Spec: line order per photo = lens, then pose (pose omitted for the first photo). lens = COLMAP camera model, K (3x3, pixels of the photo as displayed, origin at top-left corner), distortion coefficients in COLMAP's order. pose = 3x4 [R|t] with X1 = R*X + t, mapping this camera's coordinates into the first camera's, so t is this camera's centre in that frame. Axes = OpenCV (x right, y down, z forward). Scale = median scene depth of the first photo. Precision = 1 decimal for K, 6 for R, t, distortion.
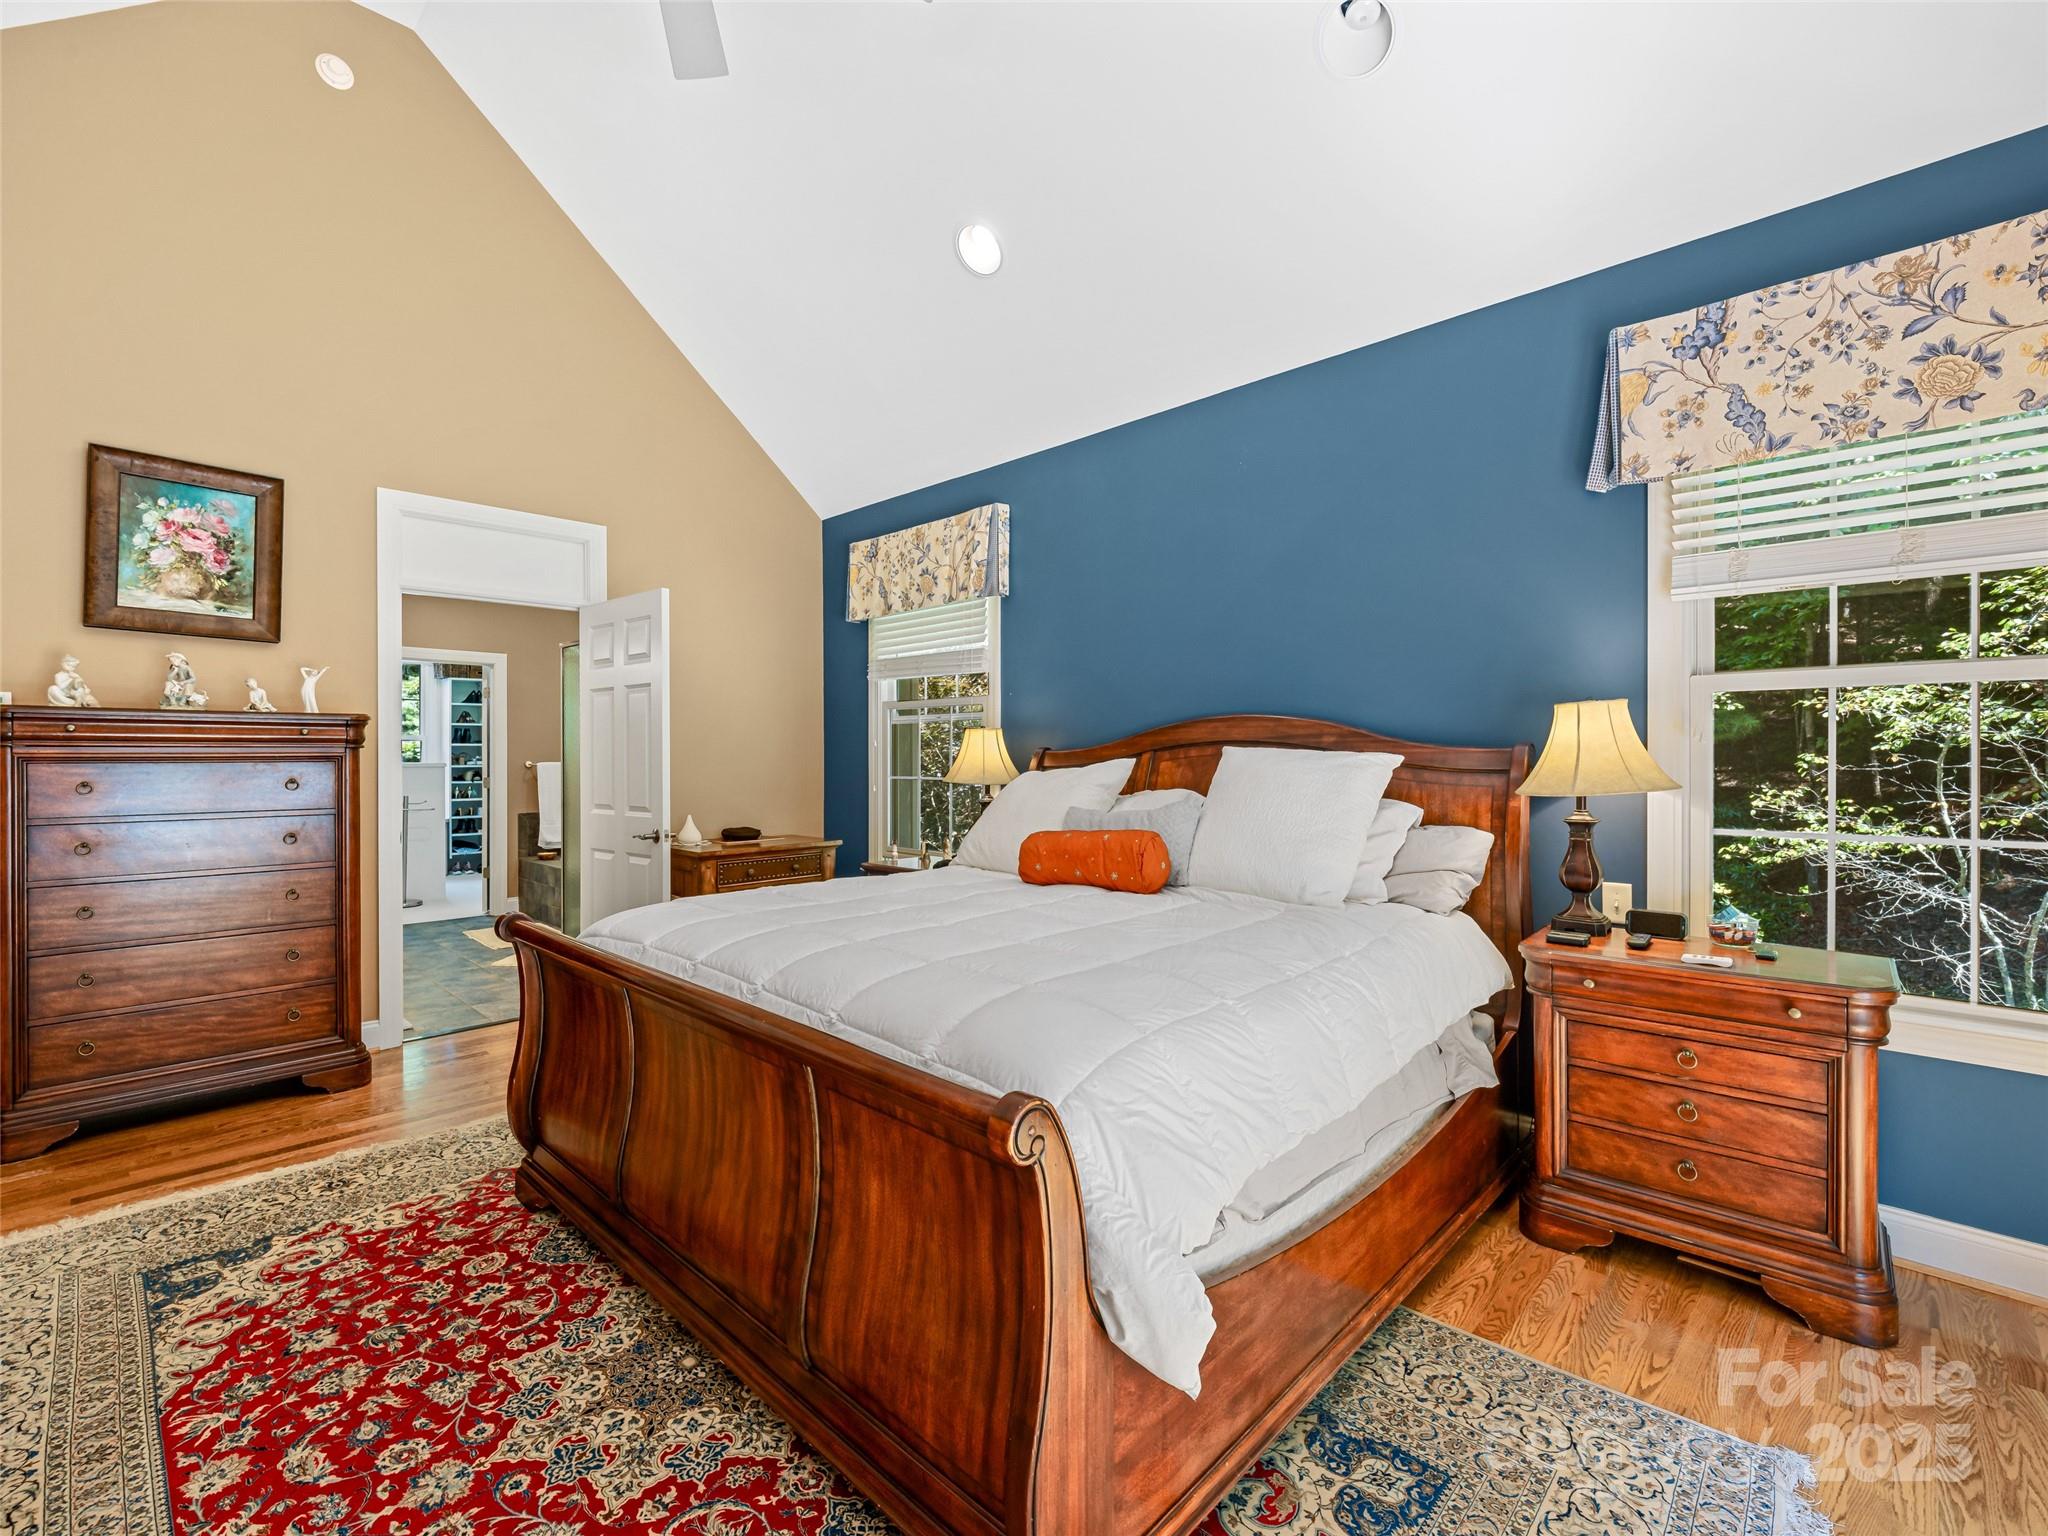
lens RADIAL K [[936.2, 0, 1020.6], [0, 936.2, 756.7], [0, 0, 1]] dist [0.000683, 0.000801]
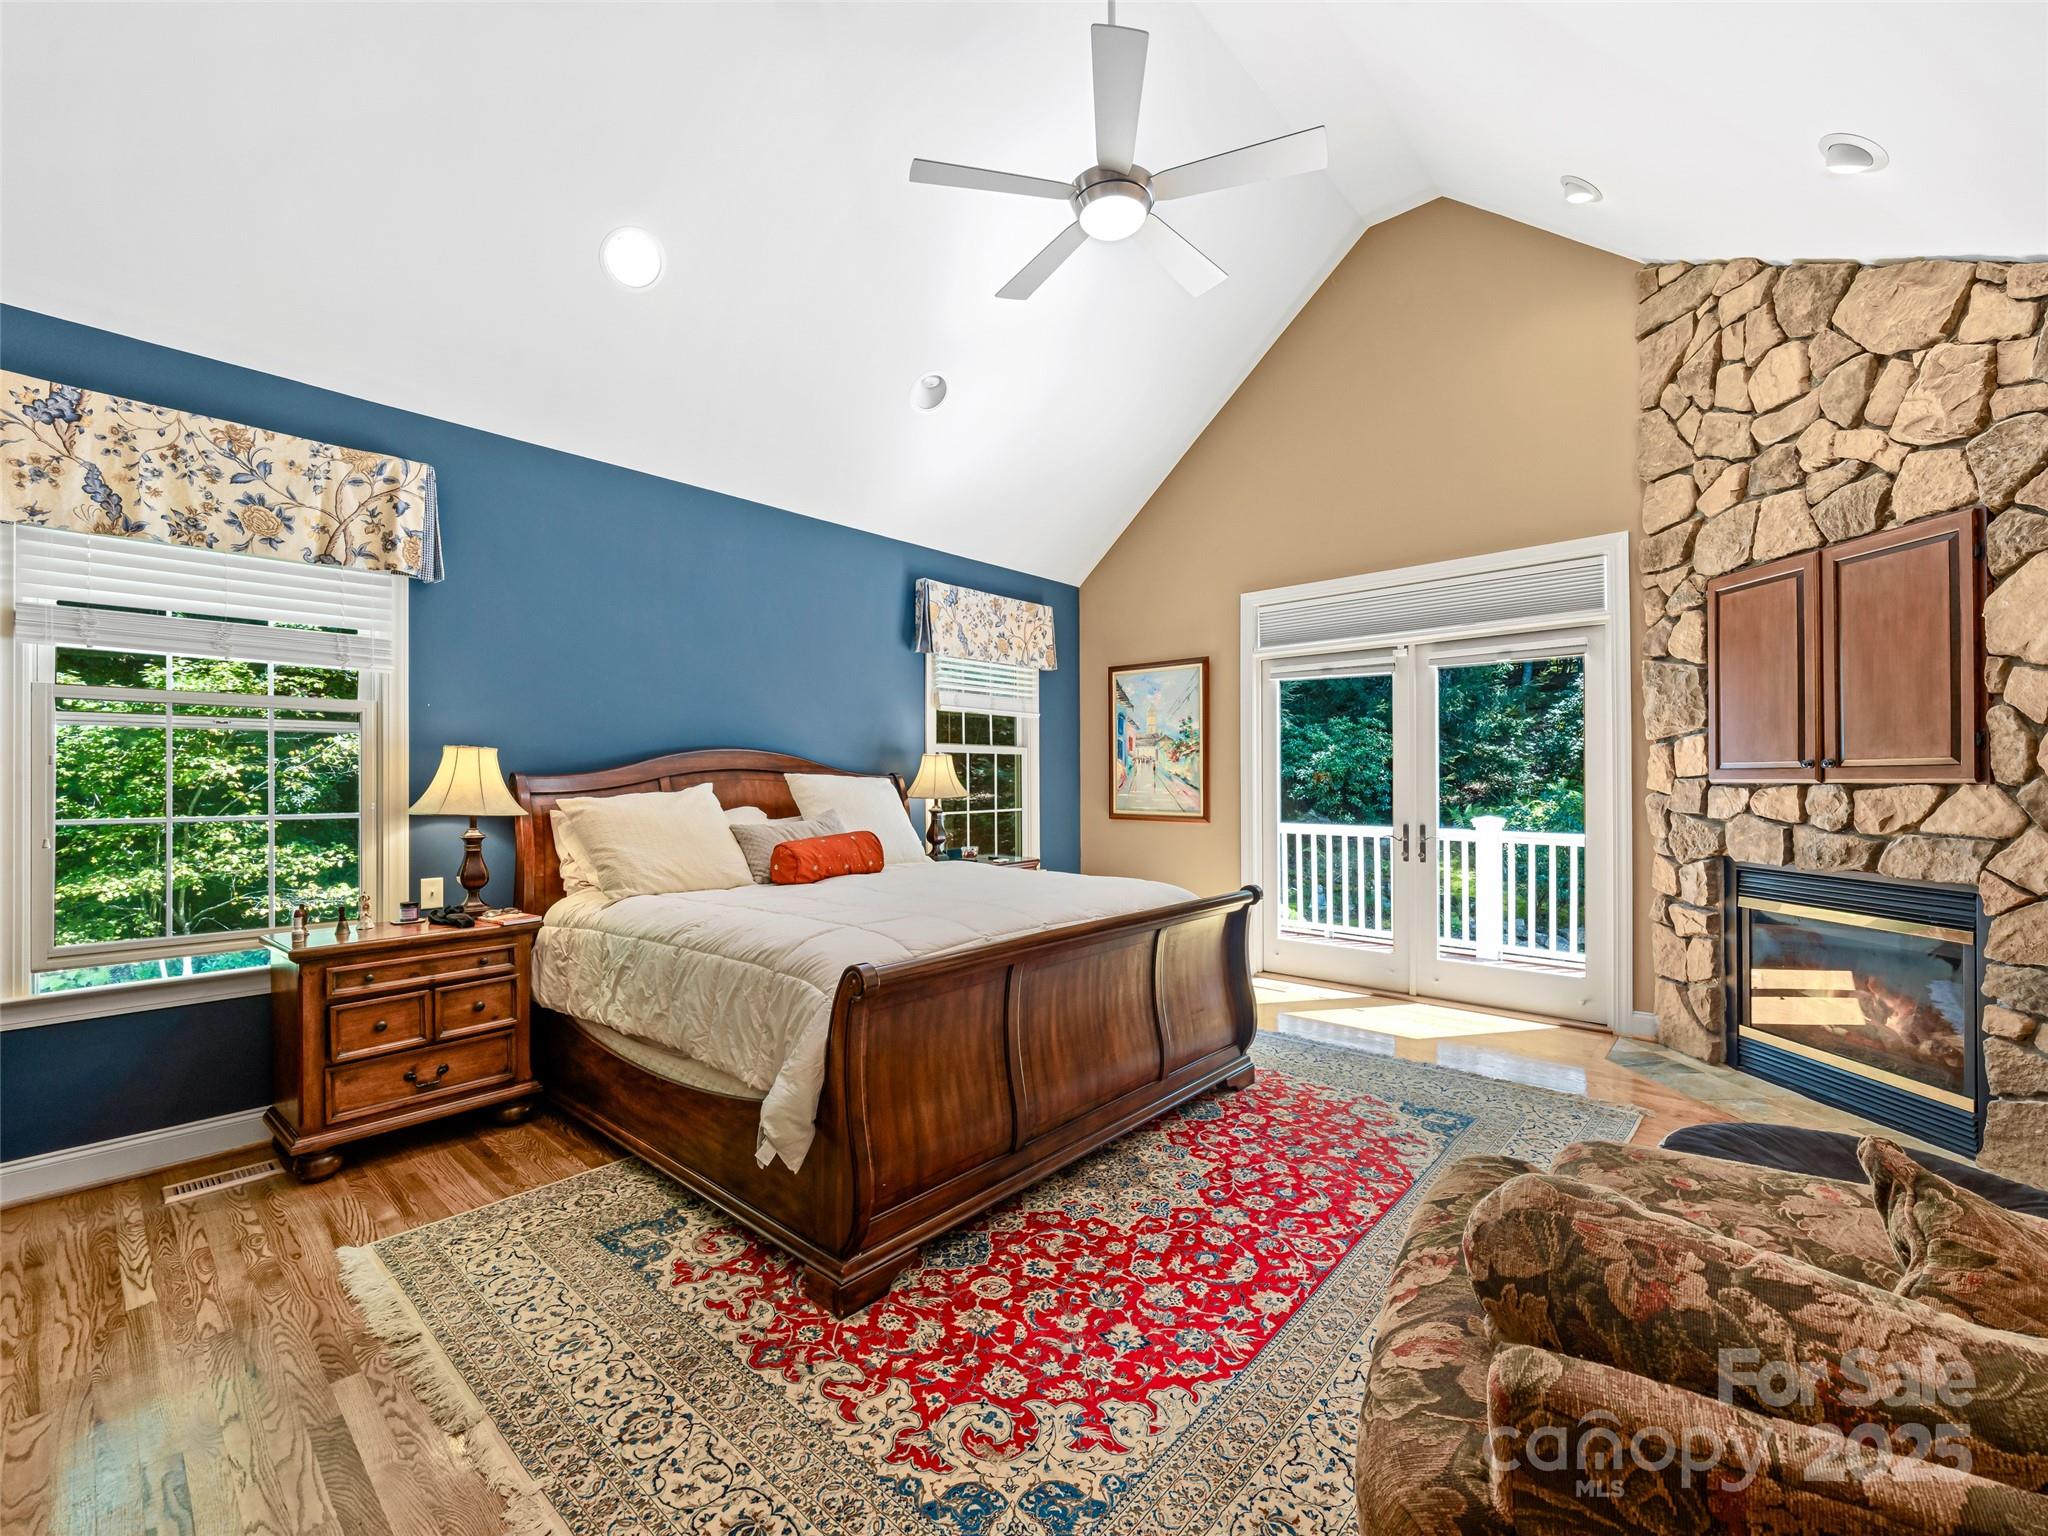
lens RADIAL K [[839.2, 0, 1021.4], [0, 839.2, 778.2], [0, 0, 1]] dist [-0.011659, -0.000729]
pose [[-0.048689, 0.001714, 0.998813, -1.510755], [0.003209, 0.999994, -0.001559, 0.000522], [-0.998809, 0.003130, -0.048694, 1.042855]]
